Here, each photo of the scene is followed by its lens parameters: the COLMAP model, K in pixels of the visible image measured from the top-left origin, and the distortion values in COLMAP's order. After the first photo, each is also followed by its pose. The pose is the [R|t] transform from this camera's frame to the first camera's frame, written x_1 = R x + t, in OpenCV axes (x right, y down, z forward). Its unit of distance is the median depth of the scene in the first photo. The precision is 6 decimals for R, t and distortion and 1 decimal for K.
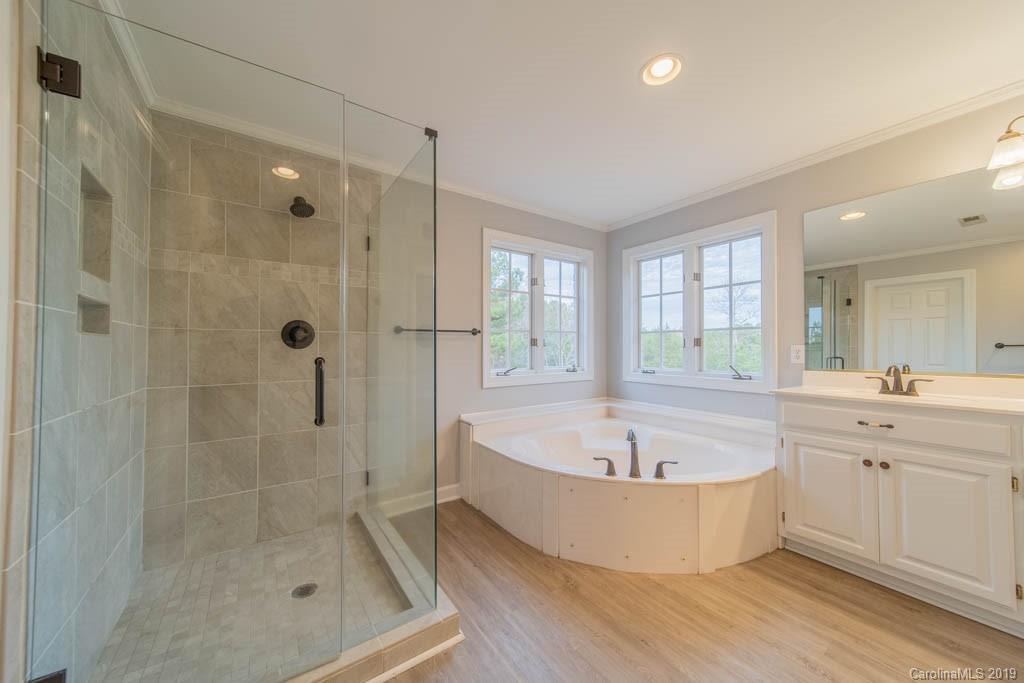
lens RADIAL K [[362.8, 0, 512.0], [0, 362.8, 341.5], [0, 0, 1]] dist [0.007537, -0.000066]
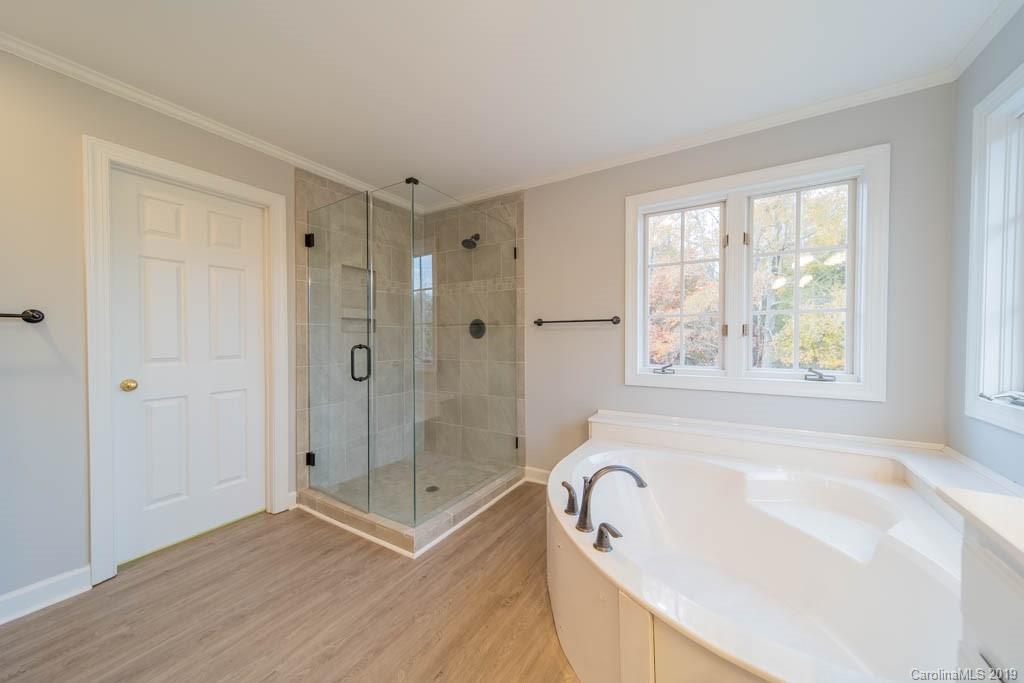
lens RADIAL K [[362.8, 0, 512.0], [0, 362.8, 341.5], [0, 0, 1]] dist [0.007537, -0.000066]
pose [[0.401921, 0.012547, -0.915588, 0.837741], [0.018577, 0.999589, 0.021852, 0.001809], [0.915486, -0.025792, 0.401523, 0.563356]]
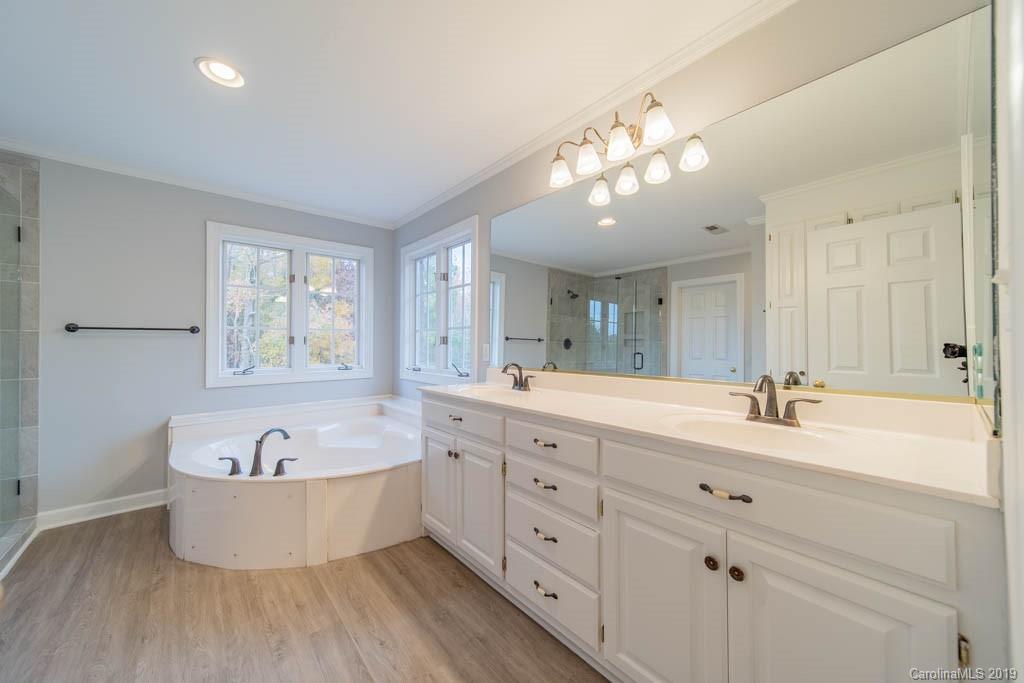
lens RADIAL K [[371.9, 0, 507.0], [0, 371.9, 338.8], [0, 0, 1]] dist [0.013862, -0.000223]
pose [[0.995547, 0.000359, 0.094264, 0.863188], [-0.000916, 0.999982, 0.005862, -0.012730], [-0.094260, -0.005922, 0.995530, -0.095046]]
